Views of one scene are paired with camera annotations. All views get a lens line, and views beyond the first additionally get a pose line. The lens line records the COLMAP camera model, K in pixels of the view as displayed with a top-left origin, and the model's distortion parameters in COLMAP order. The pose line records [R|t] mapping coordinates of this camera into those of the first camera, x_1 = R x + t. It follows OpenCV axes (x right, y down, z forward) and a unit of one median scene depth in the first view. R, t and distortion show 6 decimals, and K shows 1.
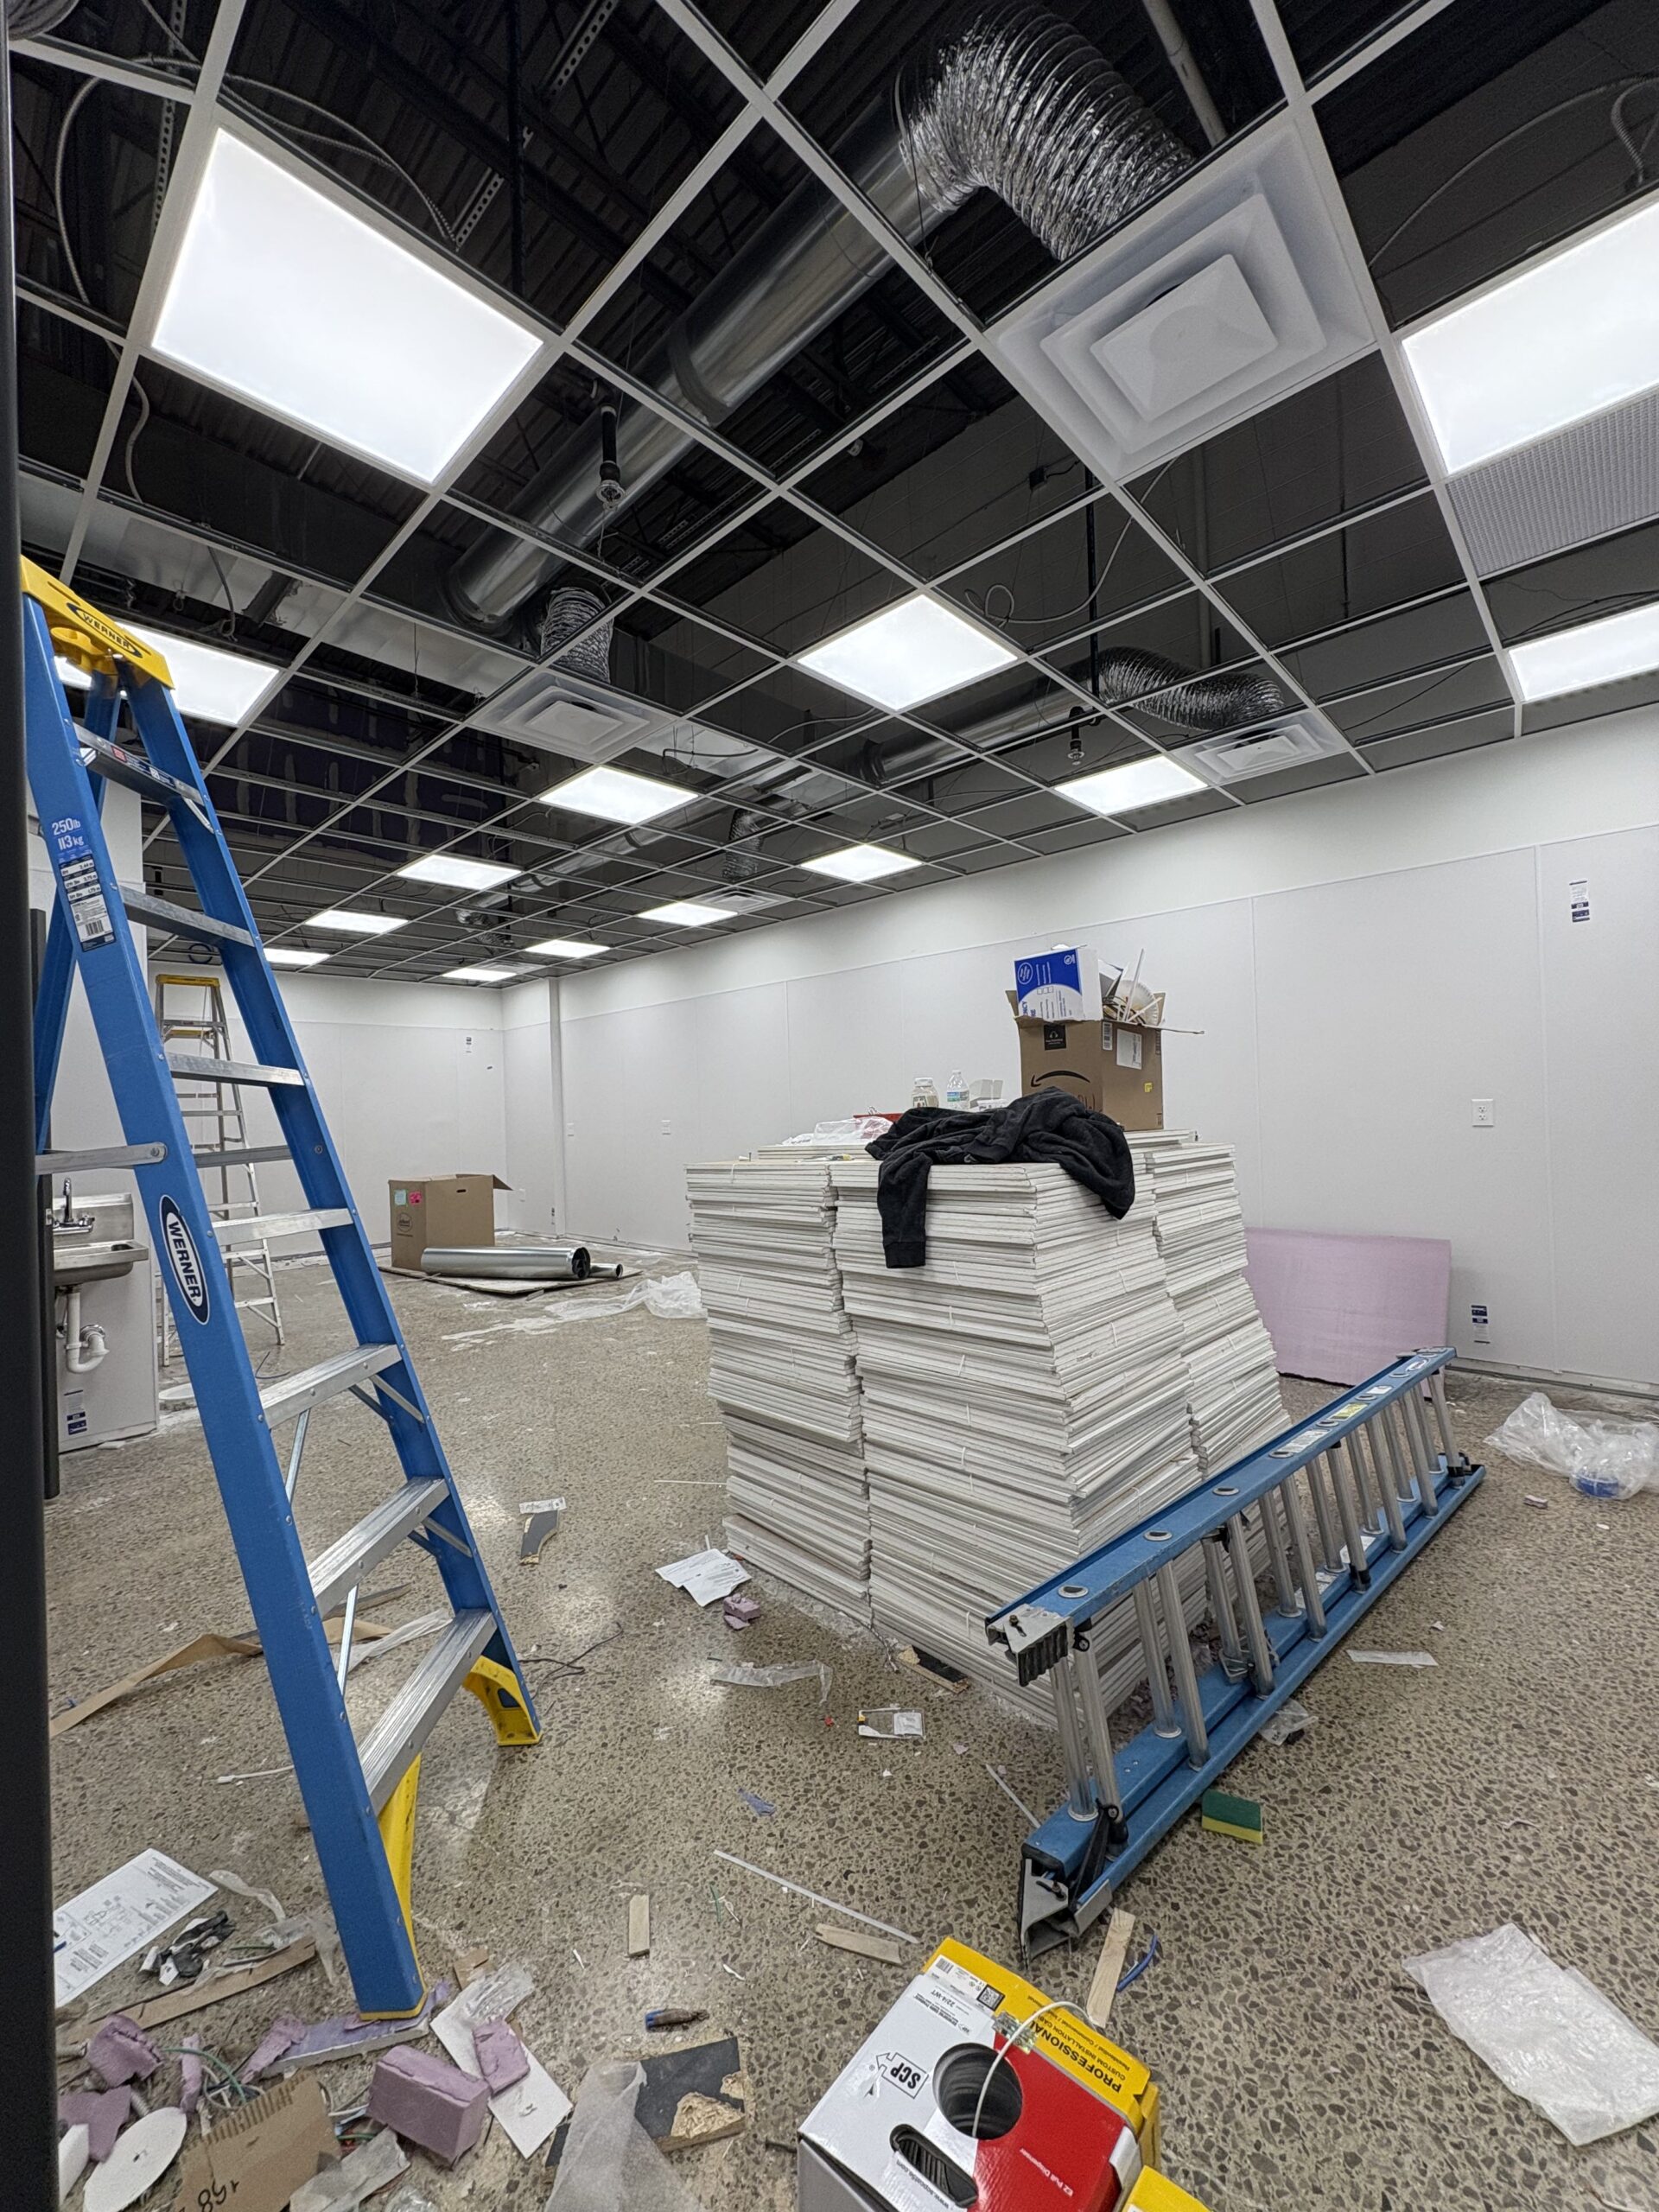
lens RADIAL K [[878.4, 0, 829.1], [0, 878.4, 1106.8], [0, 0, 1]] dist [0.000293, -0.000071]
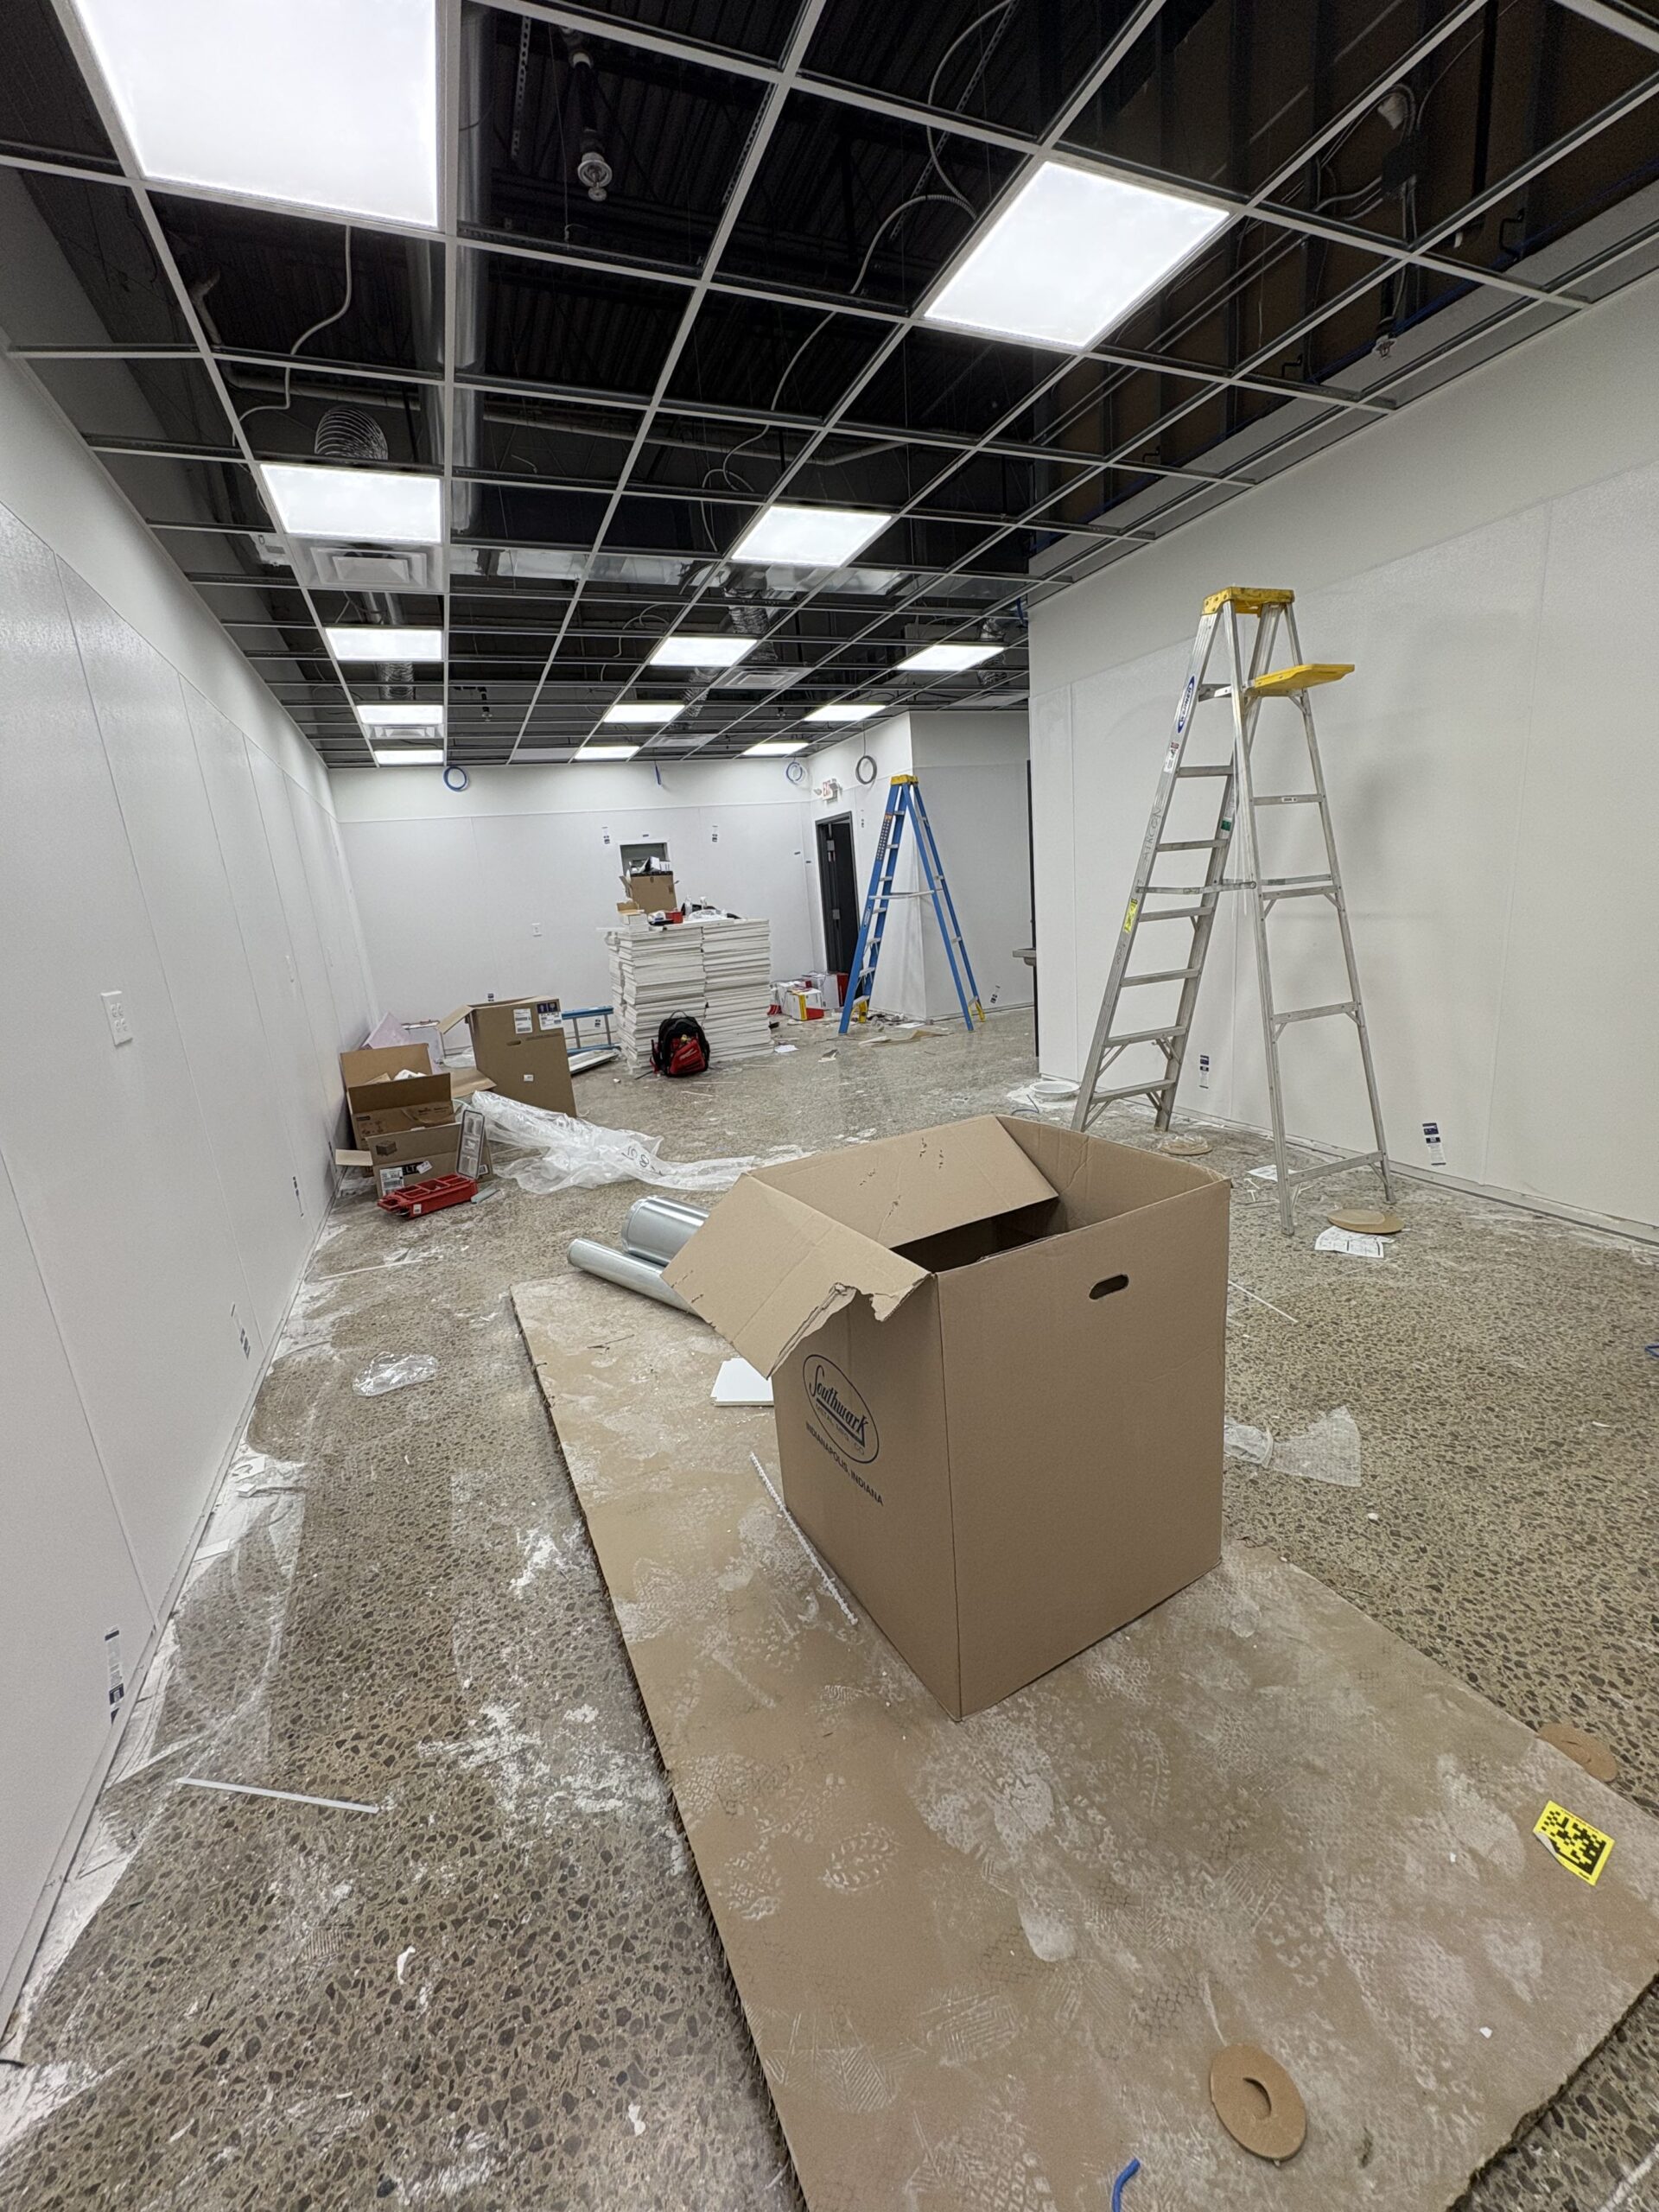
lens RADIAL K [[878.4, 0, 820.6], [0, 878.4, 1105.8], [0, 0, 1]] dist [0.000293, -0.000071]
pose [[0.914760, 0.055117, -0.400220, 0.236260], [0.053350, 0.965494, 0.254903, -0.027422], [0.400459, -0.254527, 0.880255, 0.085524]]
